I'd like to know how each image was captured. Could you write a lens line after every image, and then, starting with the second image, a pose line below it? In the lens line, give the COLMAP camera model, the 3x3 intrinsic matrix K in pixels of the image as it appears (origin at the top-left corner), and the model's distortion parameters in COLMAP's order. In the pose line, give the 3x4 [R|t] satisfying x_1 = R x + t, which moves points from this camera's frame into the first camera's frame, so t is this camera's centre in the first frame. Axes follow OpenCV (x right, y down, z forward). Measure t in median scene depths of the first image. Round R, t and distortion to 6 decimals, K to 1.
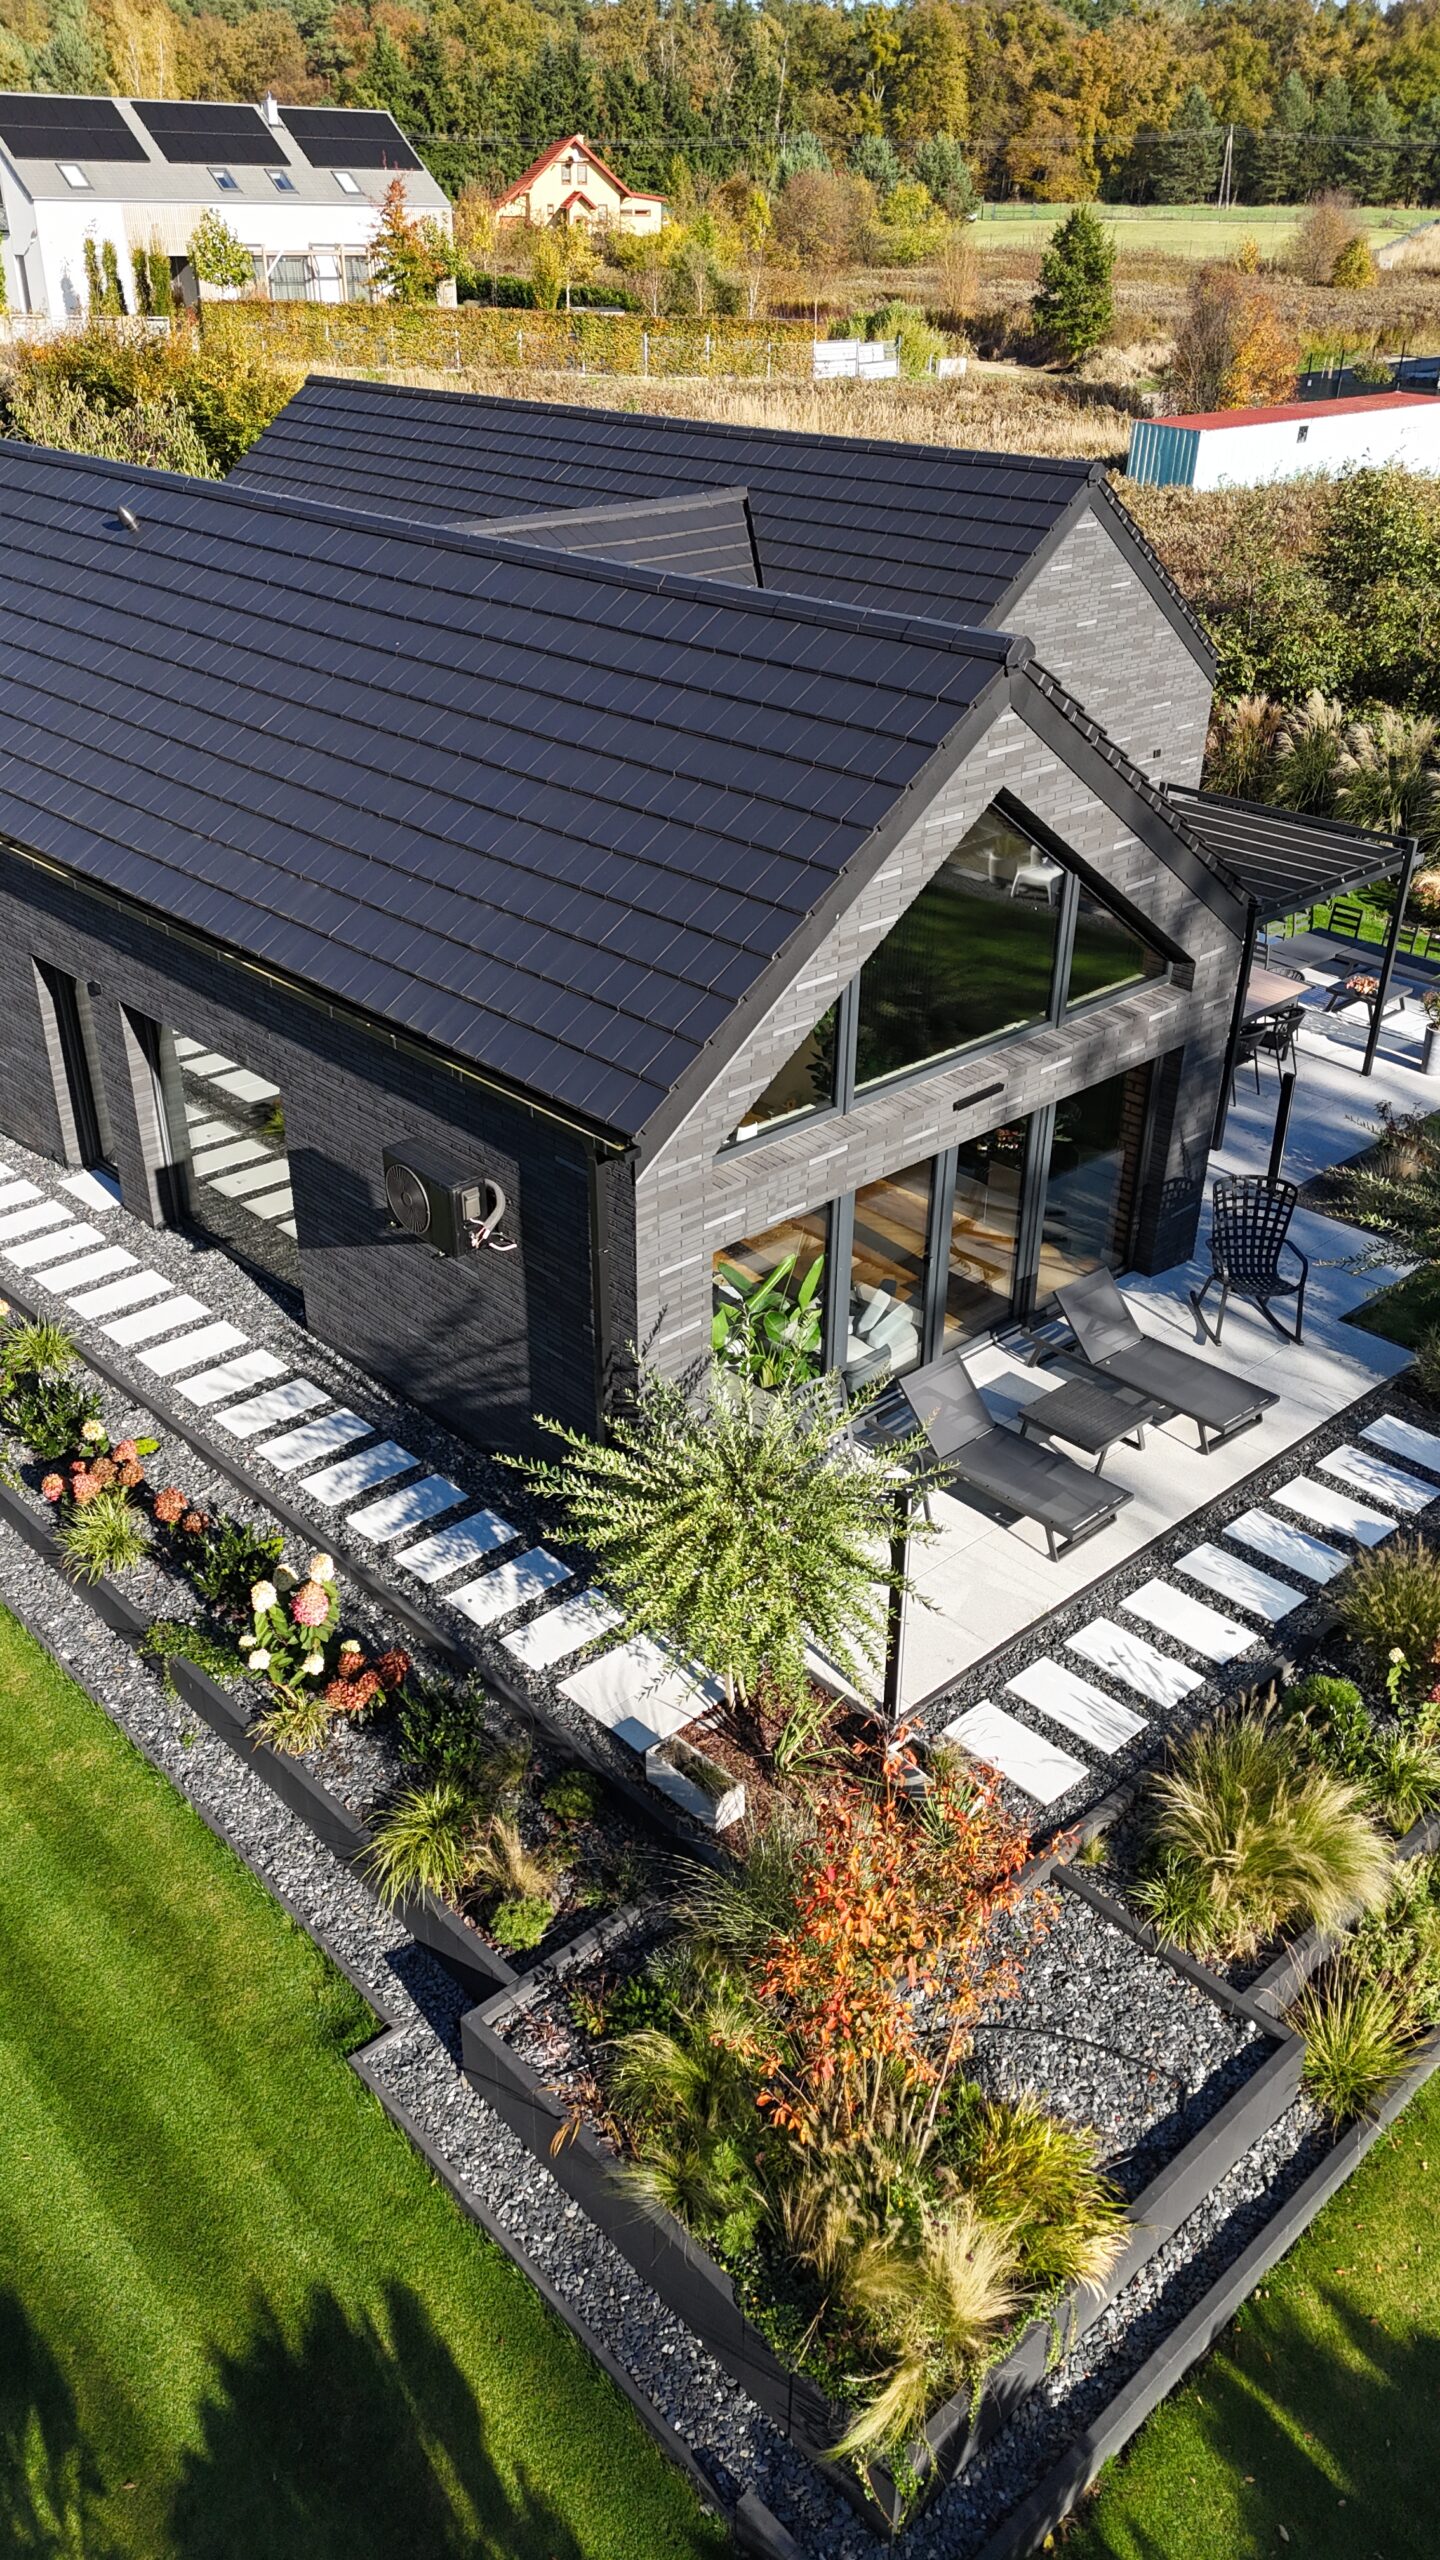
lens RADIAL K [[1889.0, 0, 720.0], [0, 1889.0, 1280.0], [0, 0, 1]] dist [0.058050, -0.001516]
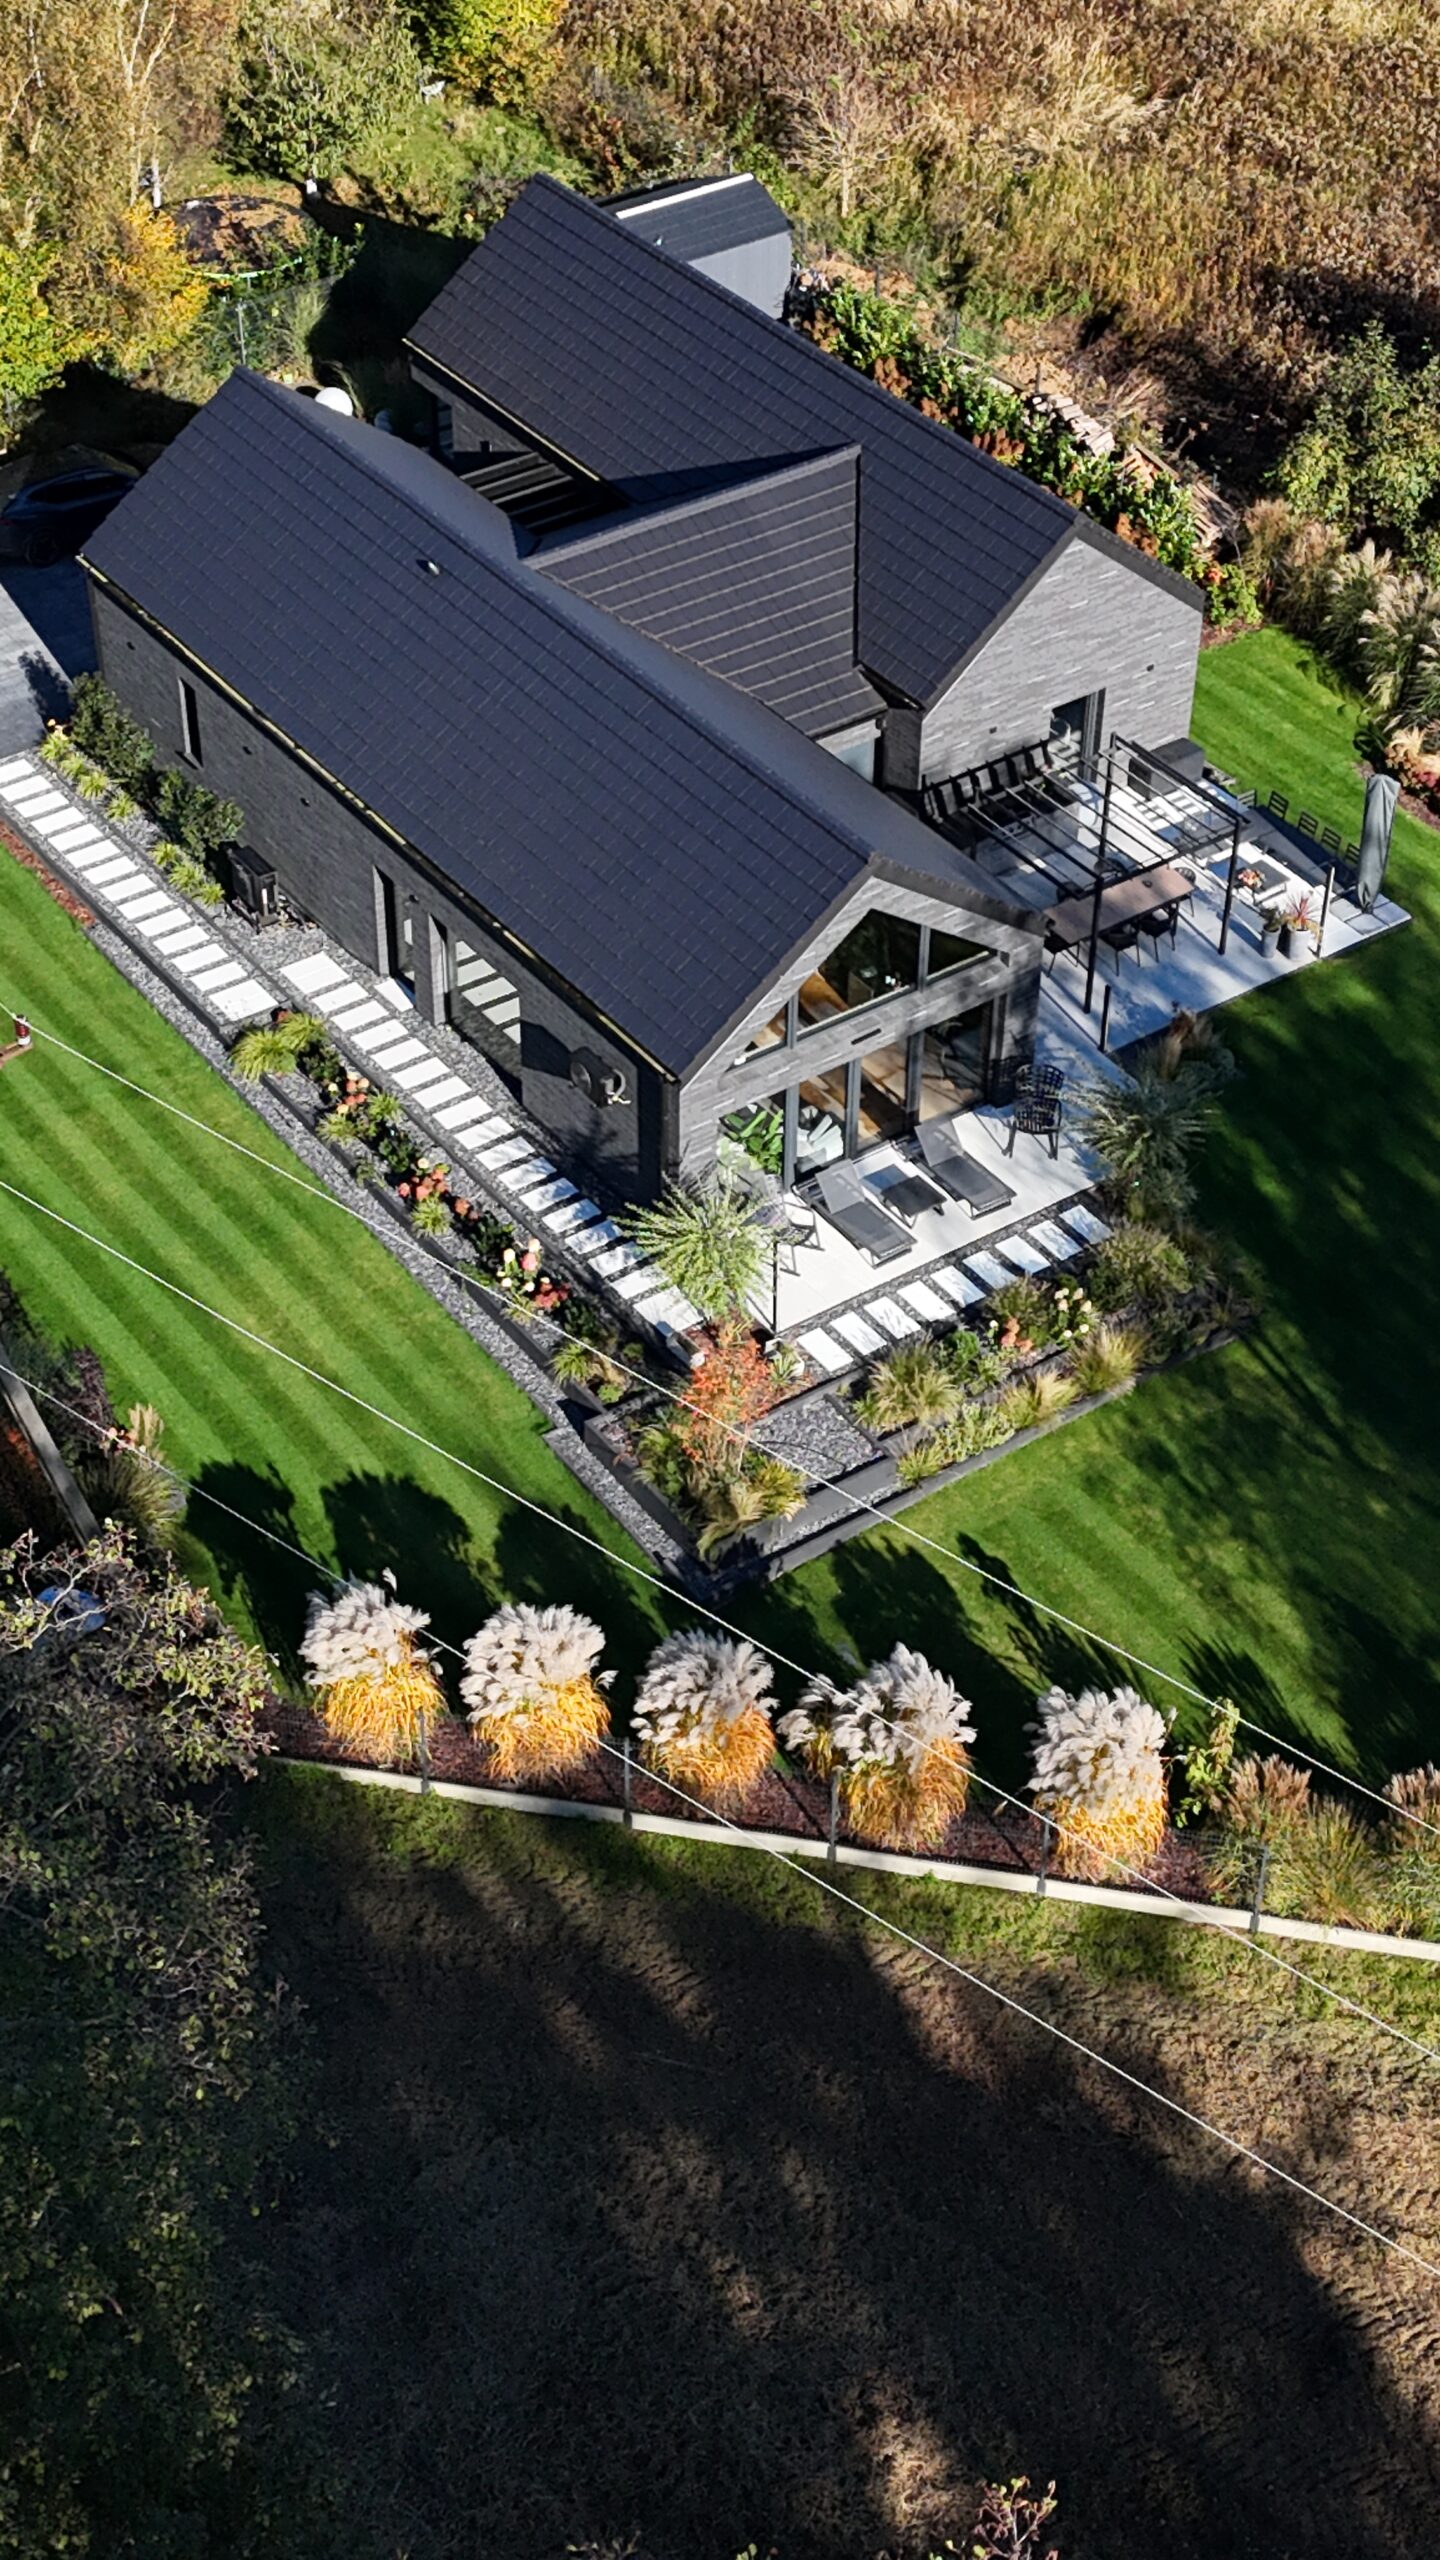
lens RADIAL K [[3495.7, 0, 720.0], [0, 3495.7, 1280.0], [0, 0, 1]] dist [0.017921, 0.004624]
pose [[0.990928, 0.088294, -0.101321, 0.411082], [-0.066714, 0.977631, 0.199469, -0.617547], [0.116666, -0.190900, 0.974652, -2.876736]]
